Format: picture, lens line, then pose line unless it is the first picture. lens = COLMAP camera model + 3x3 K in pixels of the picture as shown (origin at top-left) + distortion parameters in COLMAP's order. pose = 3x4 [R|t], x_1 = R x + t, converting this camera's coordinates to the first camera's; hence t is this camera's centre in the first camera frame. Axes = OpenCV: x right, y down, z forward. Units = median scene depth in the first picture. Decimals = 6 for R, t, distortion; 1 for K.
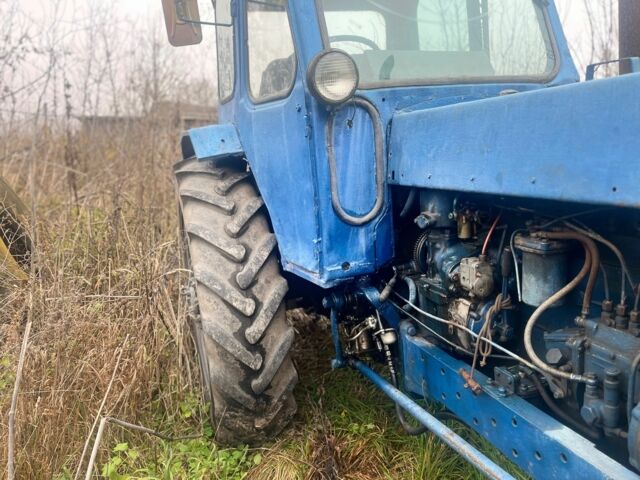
lens RADIAL K [[485.8, 0, 320.0], [0, 485.8, 240.0], [0, 0, 1]] dist [0.007468, 0.000902]
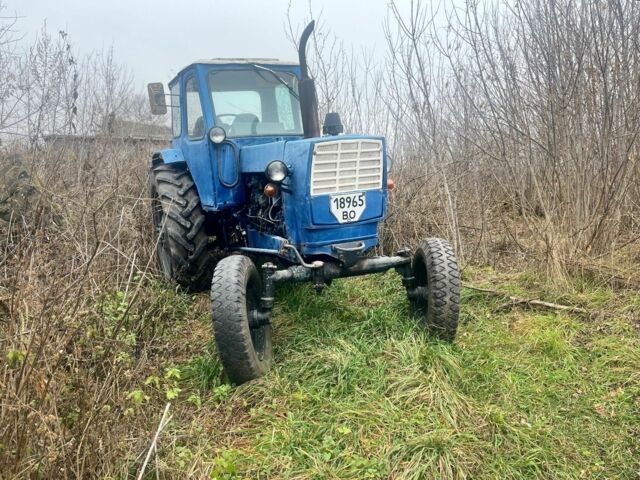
lens RADIAL K [[485.8, 0, 320.0], [0, 485.8, 240.0], [0, 0, 1]] dist [0.007468, 0.000902]
pose [[0.992811, -0.013322, 0.118952, 0.213928], [0.017359, 0.999306, -0.032970, 0.301910], [-0.118430, 0.034798, 0.992352, -1.456005]]
